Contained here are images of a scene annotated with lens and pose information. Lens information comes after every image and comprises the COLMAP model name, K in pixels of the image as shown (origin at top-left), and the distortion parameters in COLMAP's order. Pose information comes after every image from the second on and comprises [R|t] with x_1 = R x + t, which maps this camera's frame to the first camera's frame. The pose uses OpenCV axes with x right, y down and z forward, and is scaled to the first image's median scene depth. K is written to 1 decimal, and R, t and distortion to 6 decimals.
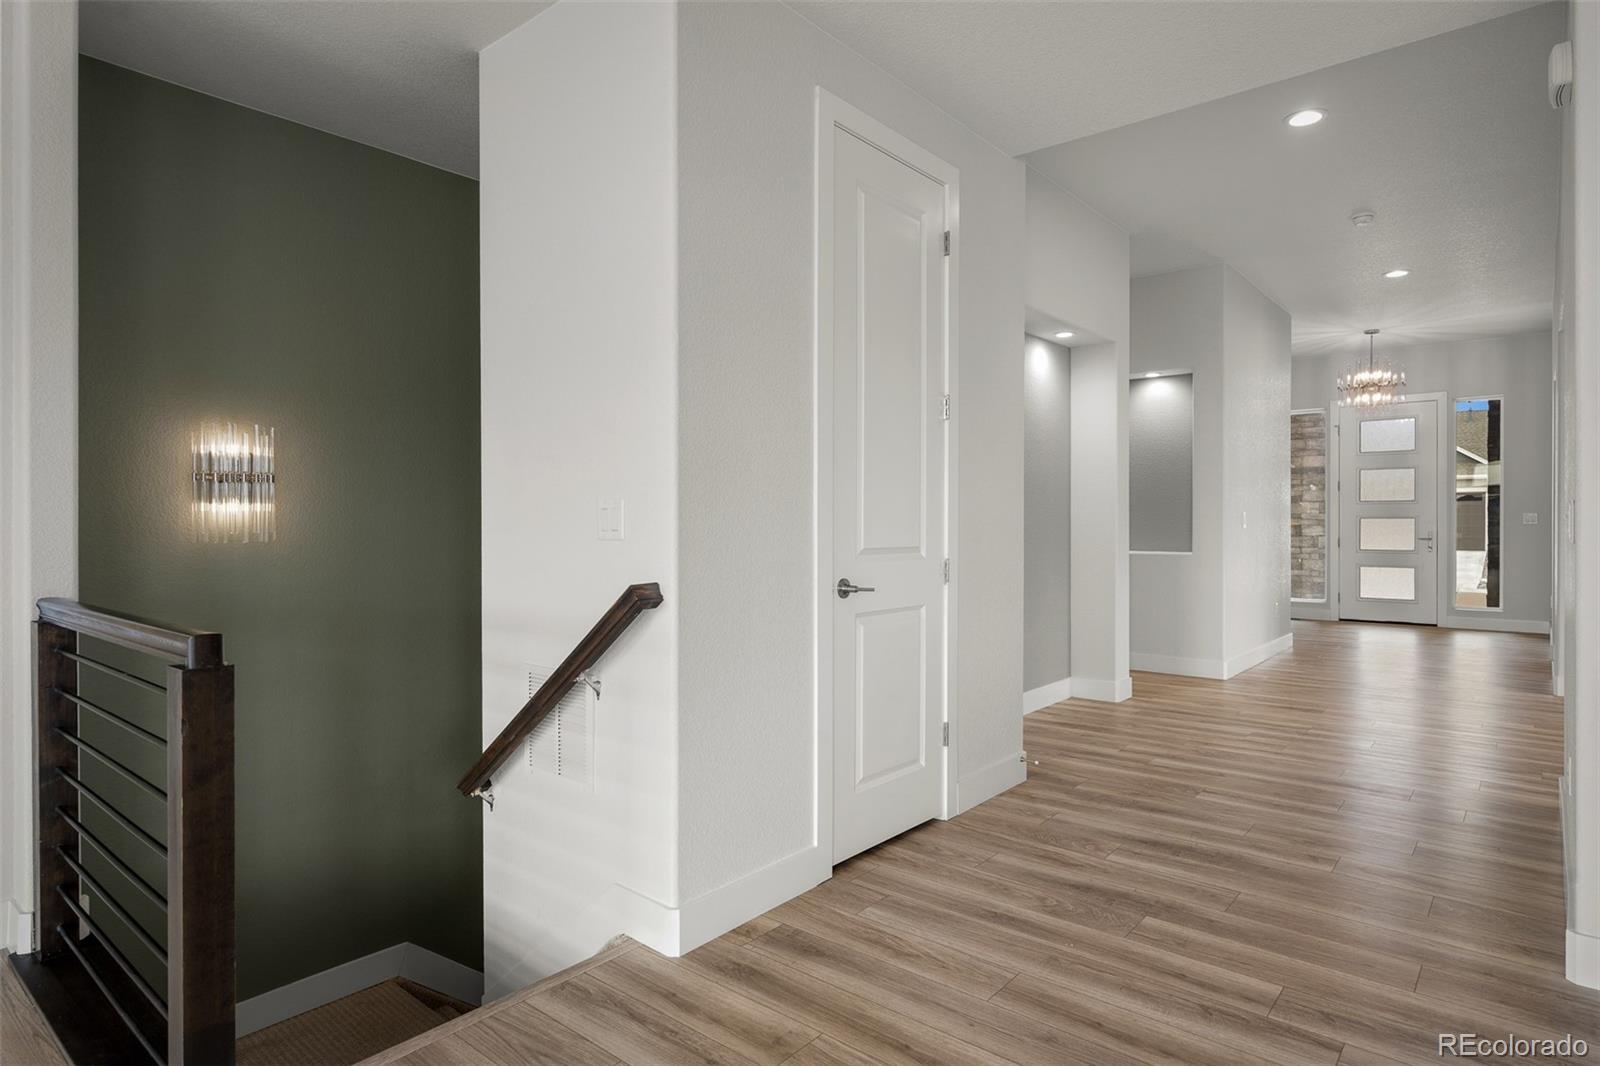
lens RADIAL K [[900.9, 0, 800.0], [0, 900.9, 533.0], [0, 0, 1]] dist [0.000440, -0.039279]
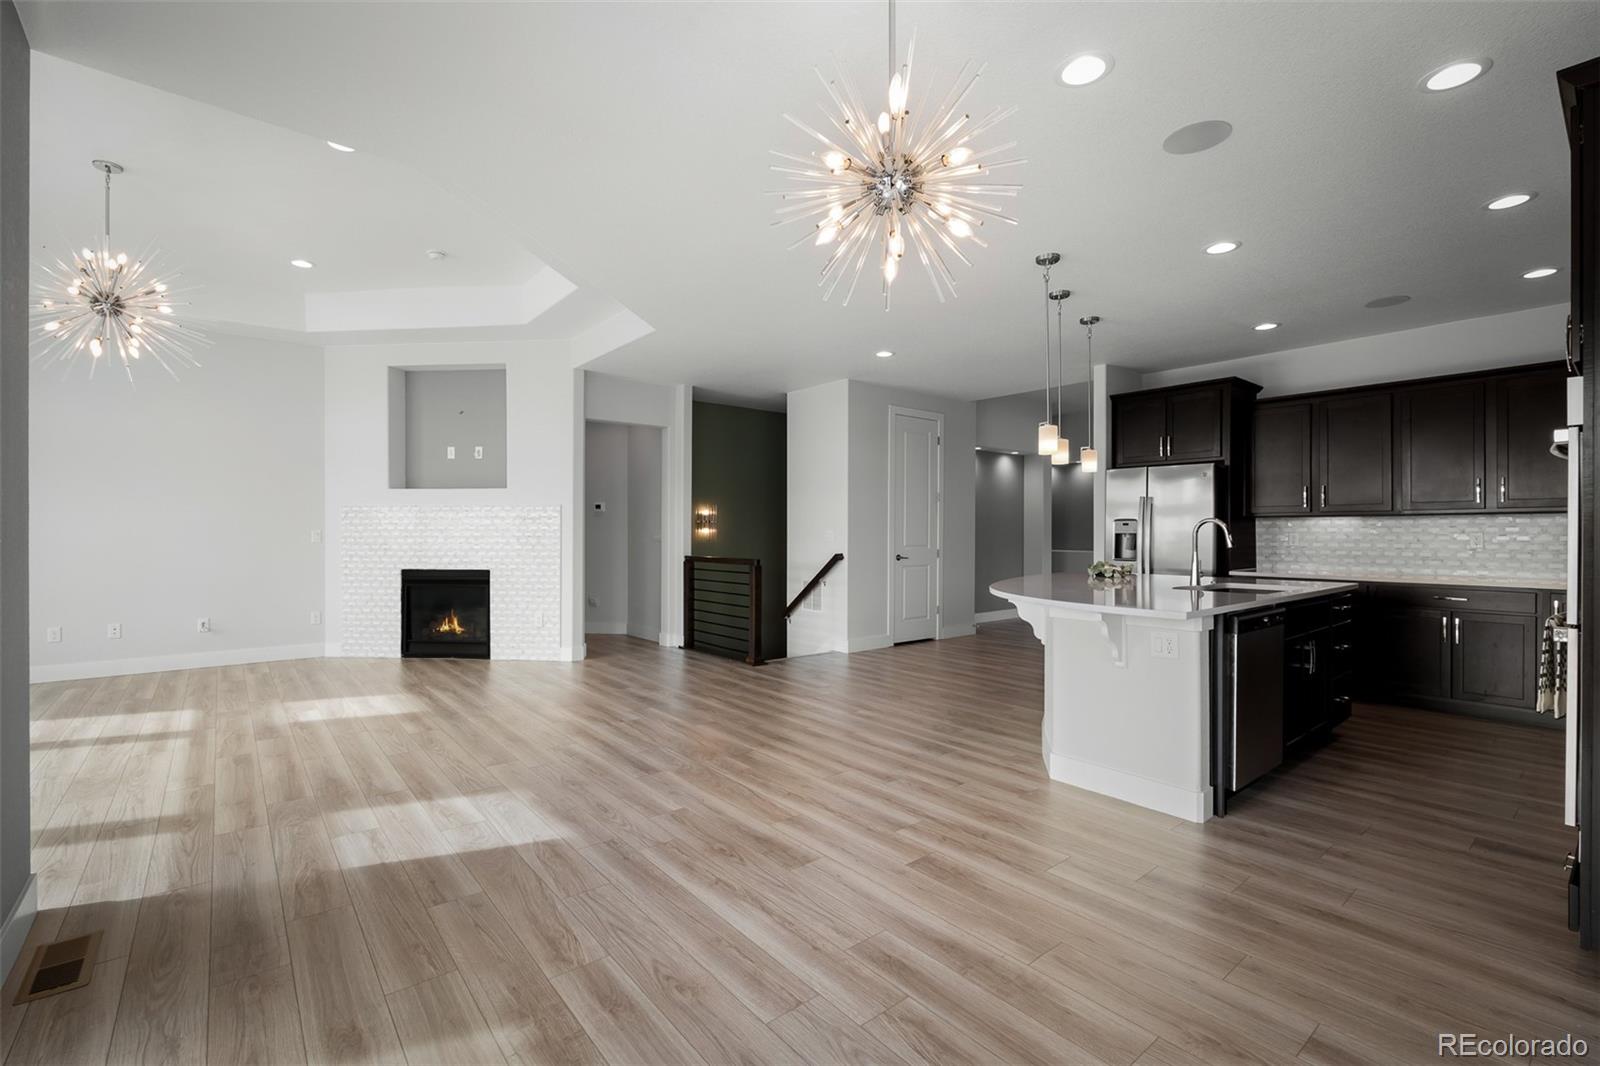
lens RADIAL K [[709.4, 0, 800.0], [0, 709.4, 533.0], [0, 0, 1]] dist [-0.000343, -0.000139]
pose [[0.982311, 0.005319, -0.187179, 0.159892], [-0.006791, 0.999951, -0.007224, -0.004805], [0.187131, 0.008367, 0.982299, -1.403405]]
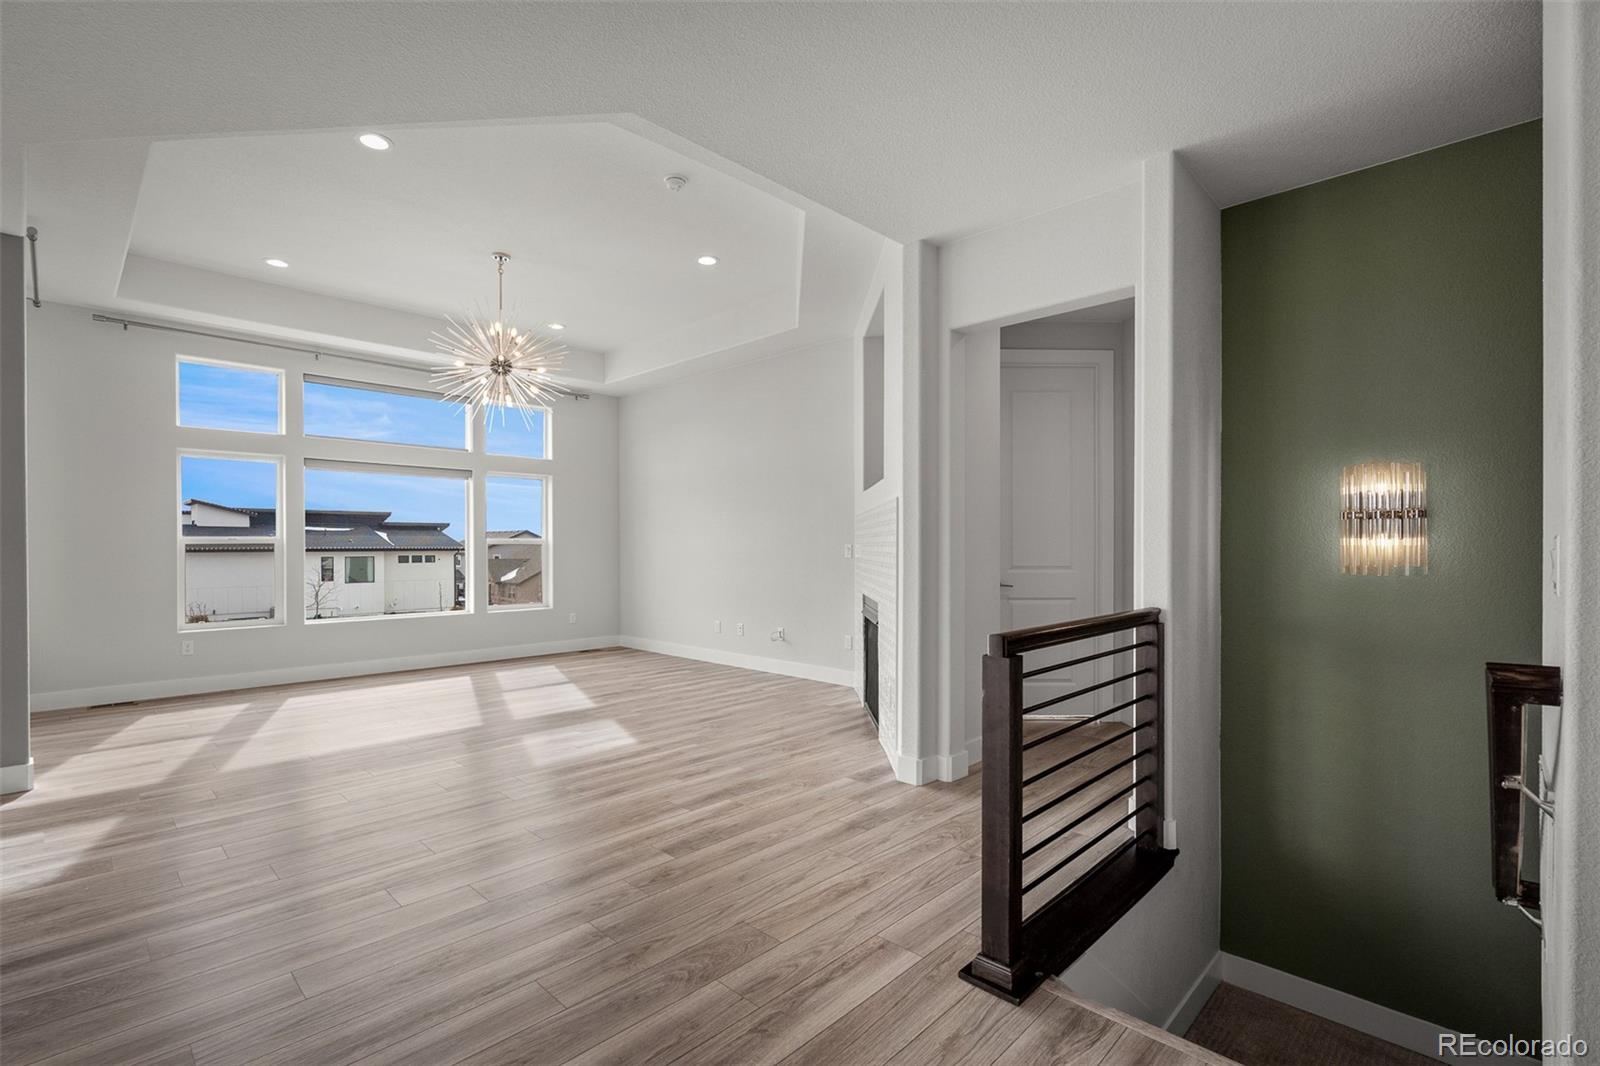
lens RADIAL K [[726.9, 0, 791.3], [0, 726.9, 548.4], [0, 0, 1]] dist [-0.002300, -0.000575]
pose [[-0.084010, 0.006723, -0.996442, 0.293884], [-0.009708, 0.999924, 0.007565, -0.020960], [0.996418, 0.010309, -0.083938, 0.373286]]
